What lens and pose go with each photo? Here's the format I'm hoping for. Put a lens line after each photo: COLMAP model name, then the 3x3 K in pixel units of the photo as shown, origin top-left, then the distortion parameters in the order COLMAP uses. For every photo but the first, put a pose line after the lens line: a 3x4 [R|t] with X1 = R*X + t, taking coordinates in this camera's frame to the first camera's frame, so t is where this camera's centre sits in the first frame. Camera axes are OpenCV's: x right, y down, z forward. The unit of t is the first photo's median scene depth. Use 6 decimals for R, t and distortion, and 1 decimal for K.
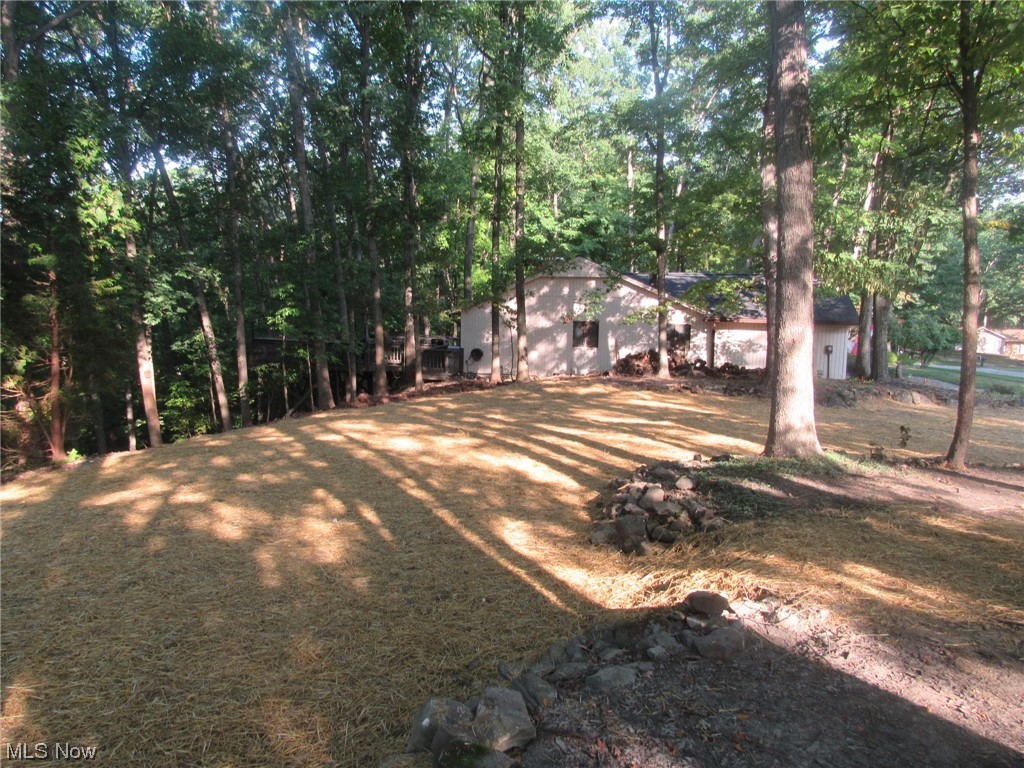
lens RADIAL K [[738.3, 0, 516.2], [0, 738.3, 375.7], [0, 0, 1]] dist [-0.028778, 0.014554]
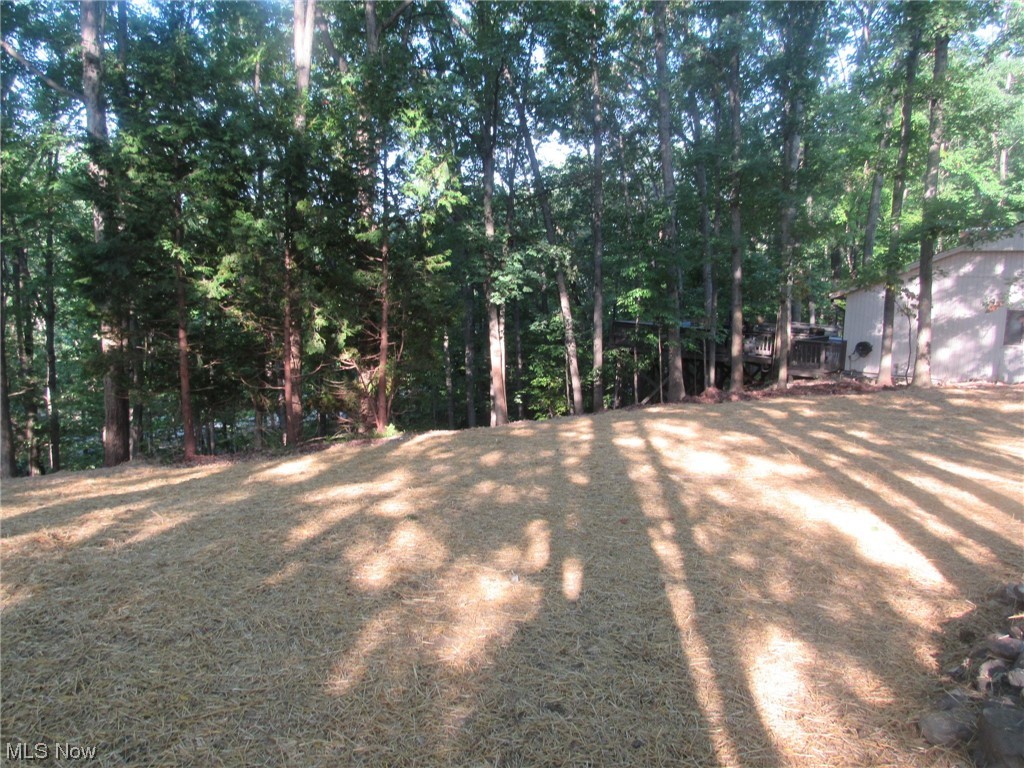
lens RADIAL K [[738.3, 0, 514.4], [0, 738.3, 382.1], [0, 0, 1]] dist [-0.028778, 0.014554]
pose [[0.860874, 0.070300, -0.503938, 0.032793], [-0.056426, 0.997491, 0.042758, -0.007004], [0.505679, -0.008374, 0.862681, 0.142249]]
